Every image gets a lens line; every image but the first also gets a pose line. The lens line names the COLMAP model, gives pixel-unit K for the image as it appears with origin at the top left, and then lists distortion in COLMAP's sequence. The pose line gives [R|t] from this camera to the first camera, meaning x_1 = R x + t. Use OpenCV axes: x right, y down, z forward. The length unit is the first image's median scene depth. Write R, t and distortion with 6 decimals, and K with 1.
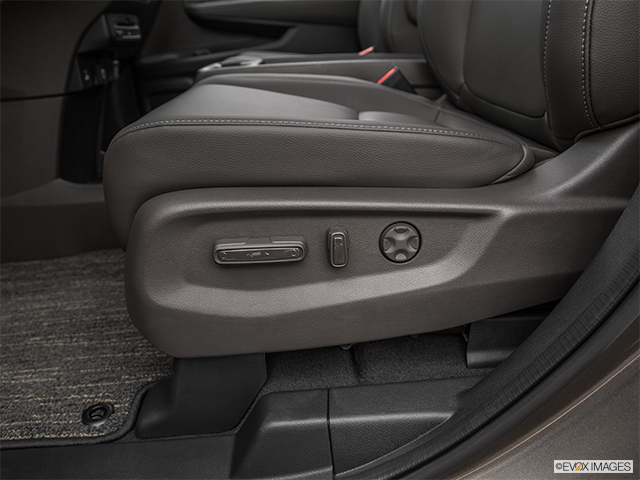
lens RADIAL K [[499.7, 0, 320.6], [0, 499.7, 239.7], [0, 0, 1]] dist [-0.027322, 0.003439]
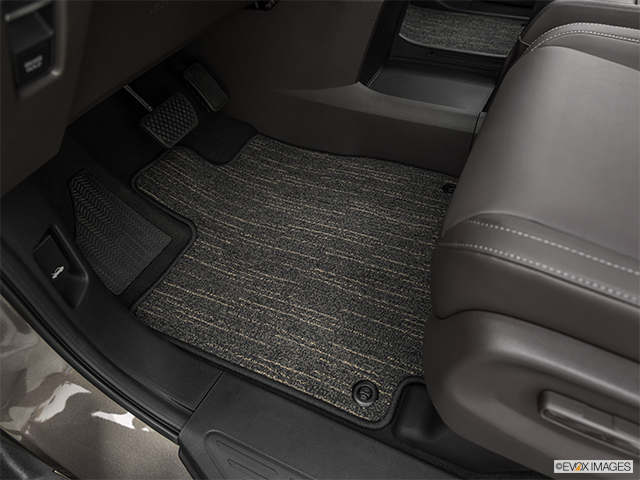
lens RADIAL K [[464.7, 0, 320.7], [0, 464.7, 240.3], [0, 0, 1]] dist [-0.006438, -0.013998]
pose [[0.876173, 0.356634, -0.324241, -0.264150], [-0.186421, 0.871092, 0.454364, -0.357825], [0.444485, -0.337656, 0.829712, 0.149857]]
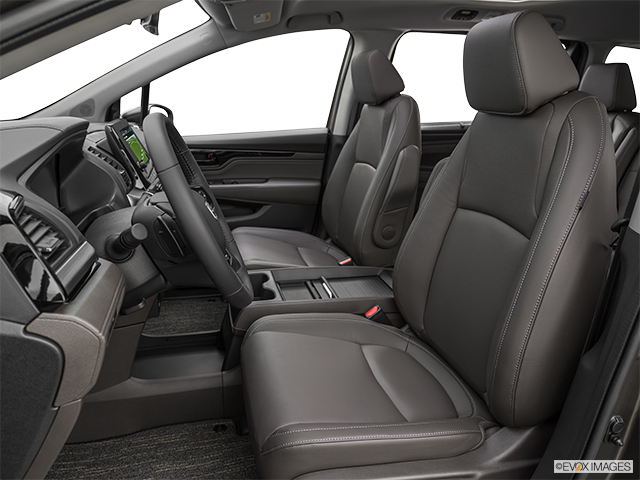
lens RADIAL K [[464.7, 0, 322.9], [0, 464.7, 241.7], [0, 0, 1]] dist [-0.006438, -0.013998]
pose [[0.971873, 0.035770, 0.232774, -0.470204], [-0.015130, 0.995840, -0.089858, -0.537291], [-0.235020, 0.083809, 0.968371, -0.497401]]
